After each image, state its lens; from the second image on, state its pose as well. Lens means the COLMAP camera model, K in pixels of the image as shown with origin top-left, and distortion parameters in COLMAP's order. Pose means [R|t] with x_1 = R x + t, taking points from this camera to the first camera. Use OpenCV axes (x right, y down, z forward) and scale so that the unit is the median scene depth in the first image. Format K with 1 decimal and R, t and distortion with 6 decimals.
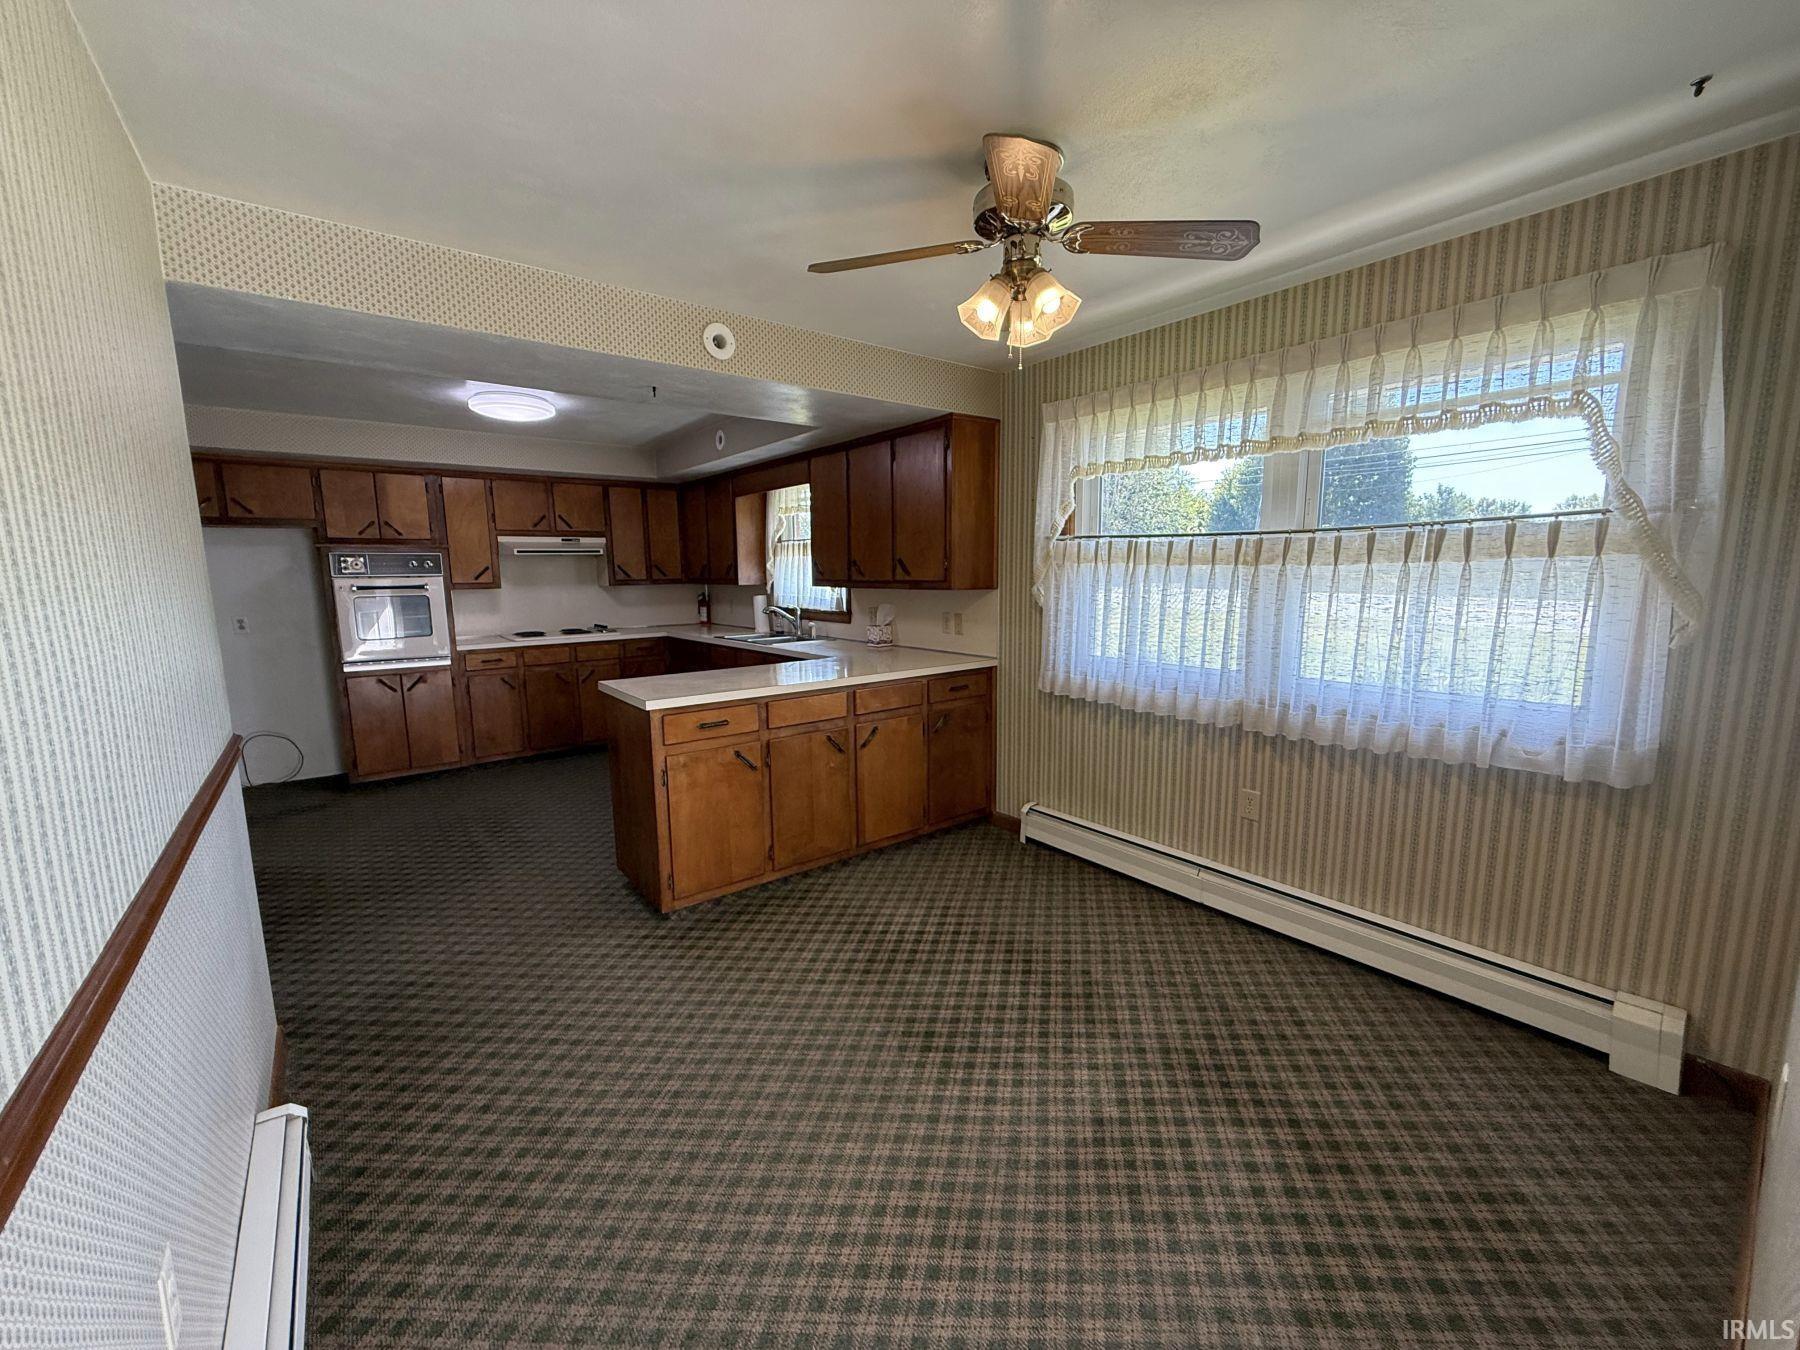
lens RADIAL K [[718.7, 0, 895.5], [0, 718.7, 676.4], [0, 0, 1]] dist [-0.001949, -0.000164]
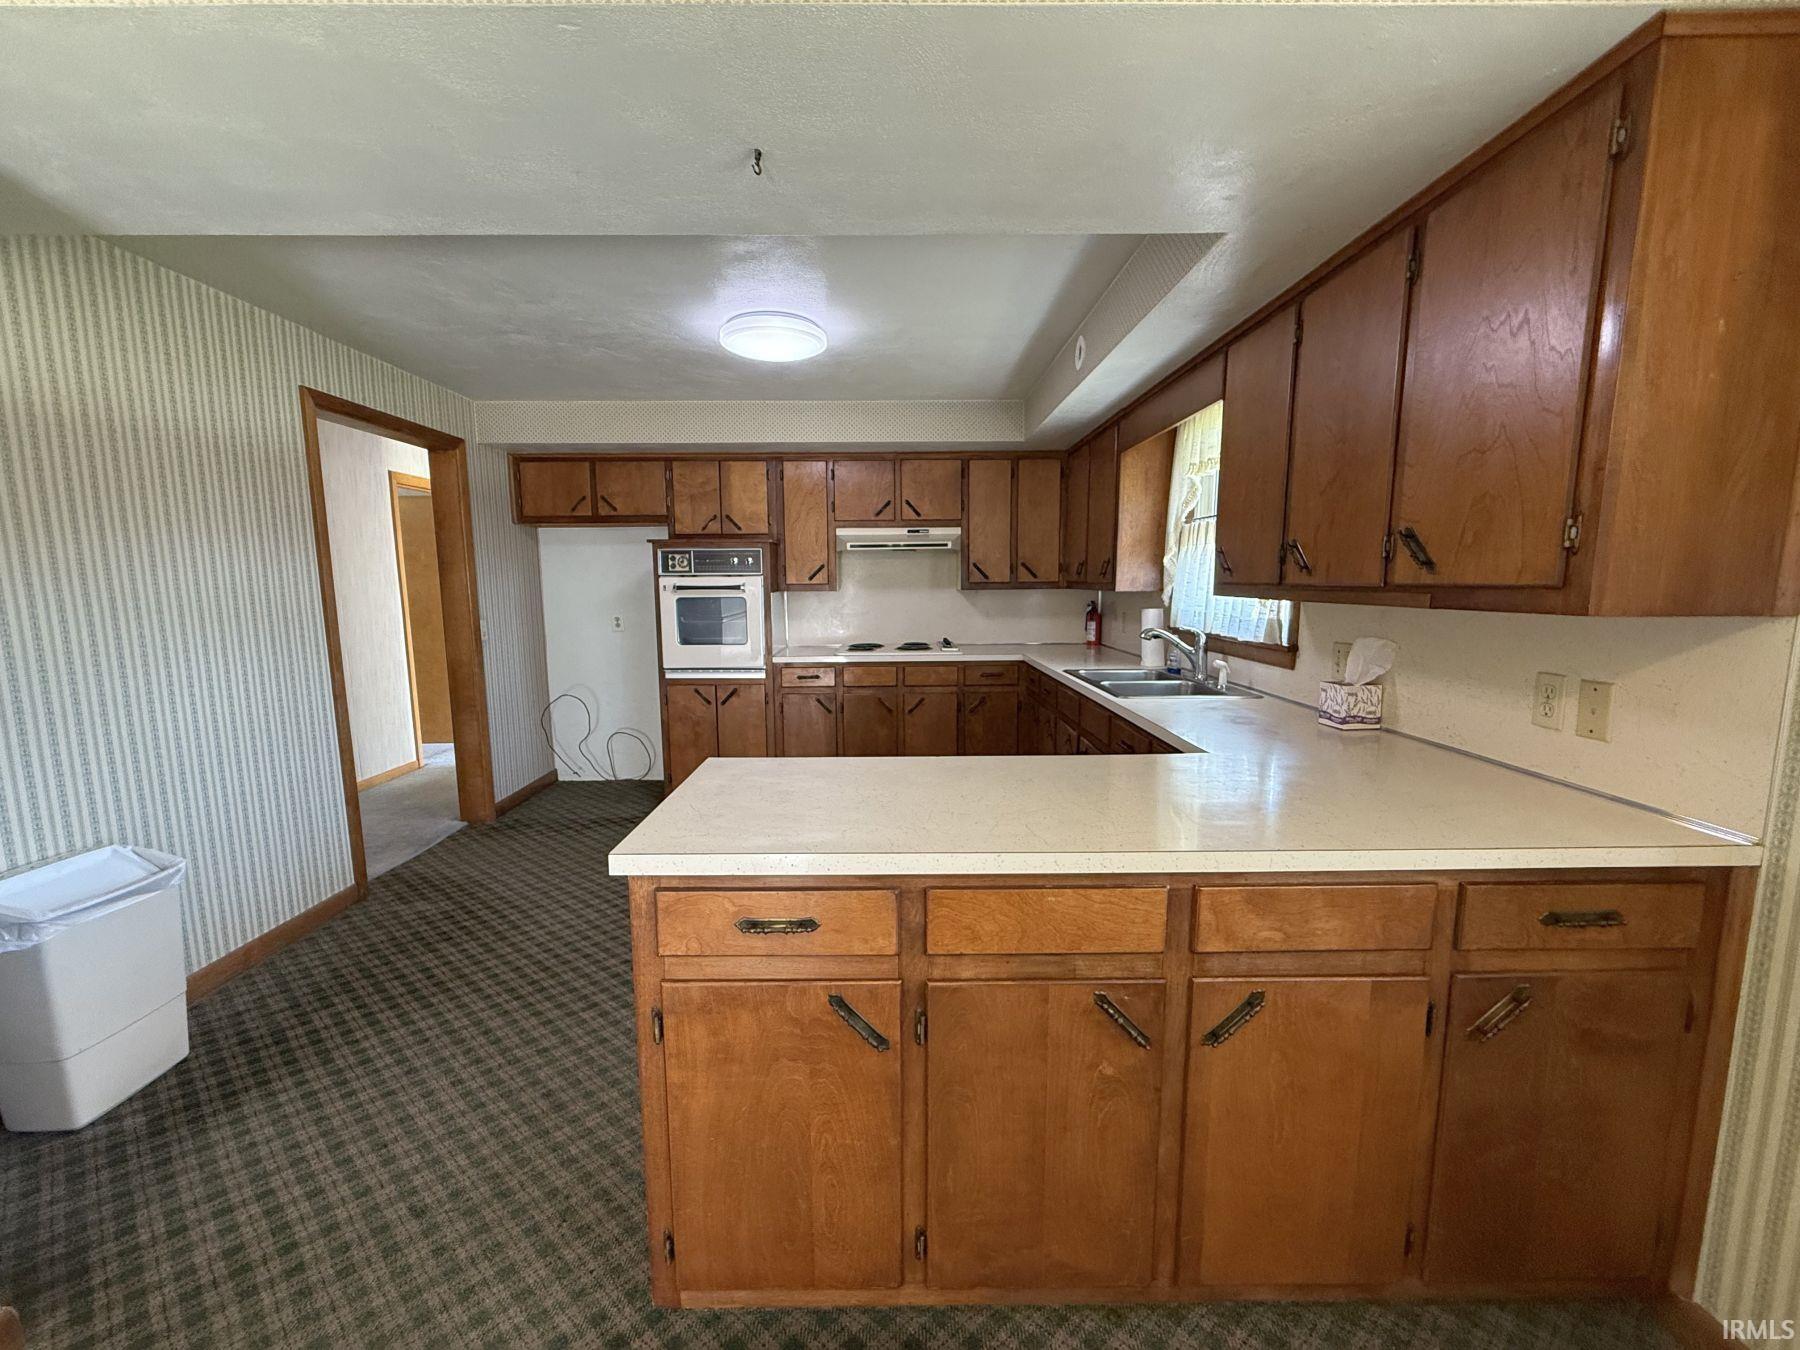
lens RADIAL K [[718.7, 0, 895.5], [0, 718.7, 676.4], [0, 0, 1]] dist [-0.001949, -0.000164]
pose [[0.794067, 0.086666, -0.601621, 0.021294], [-0.091983, 0.995518, 0.022002, -0.053668], [0.600831, 0.037868, 0.798479, 0.420772]]
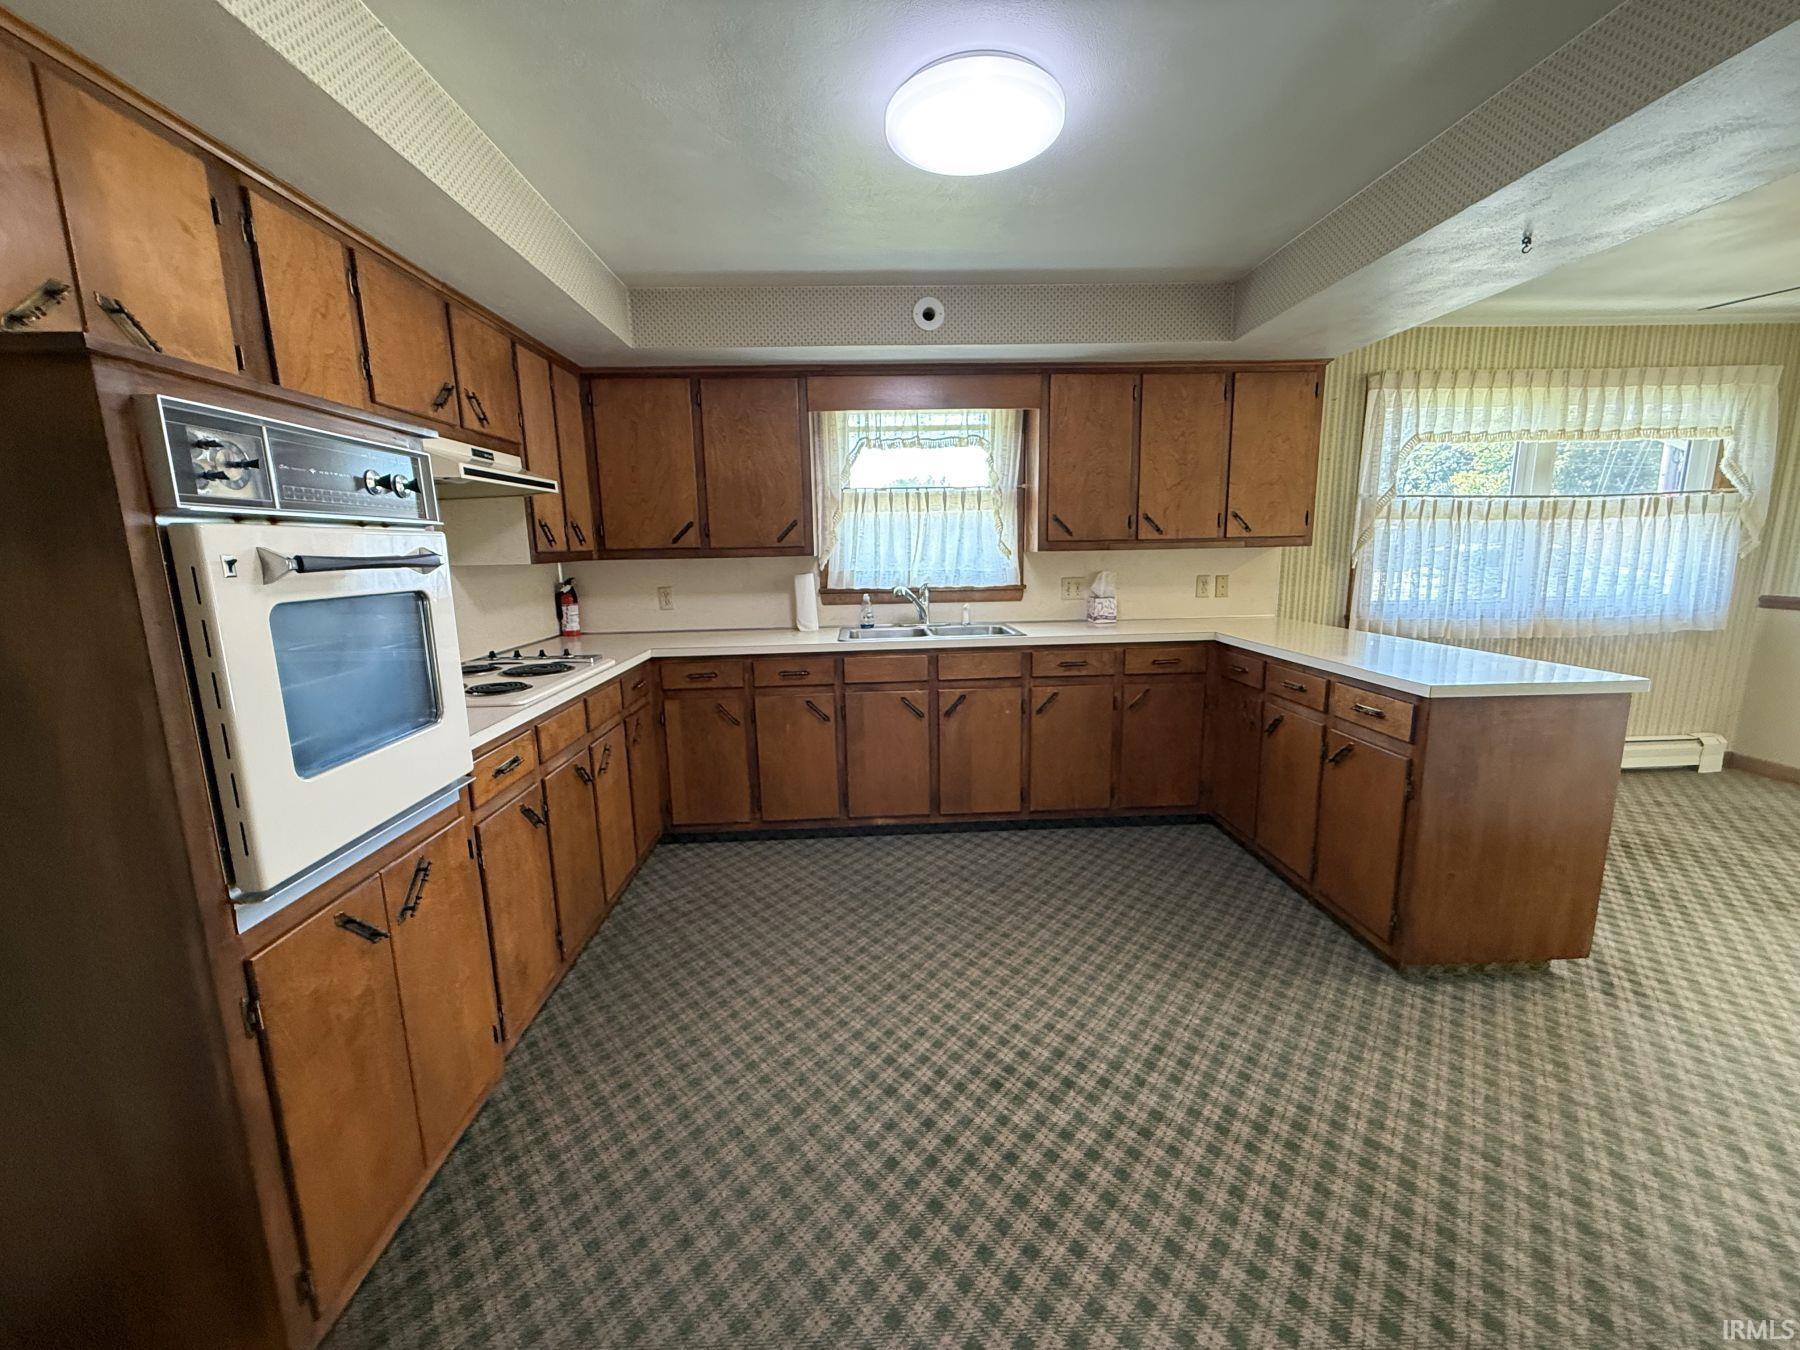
lens RADIAL K [[723.5, 0, 900.0], [0, 723.5, 675.0], [0, 0, 1]] dist [0.005891, 0.000596]
pose [[0.575481, -0.145662, 0.804738, -0.784588], [0.132659, 0.987605, 0.083894, -0.077538], [-0.806984, 0.058476, 0.587672, 0.659961]]
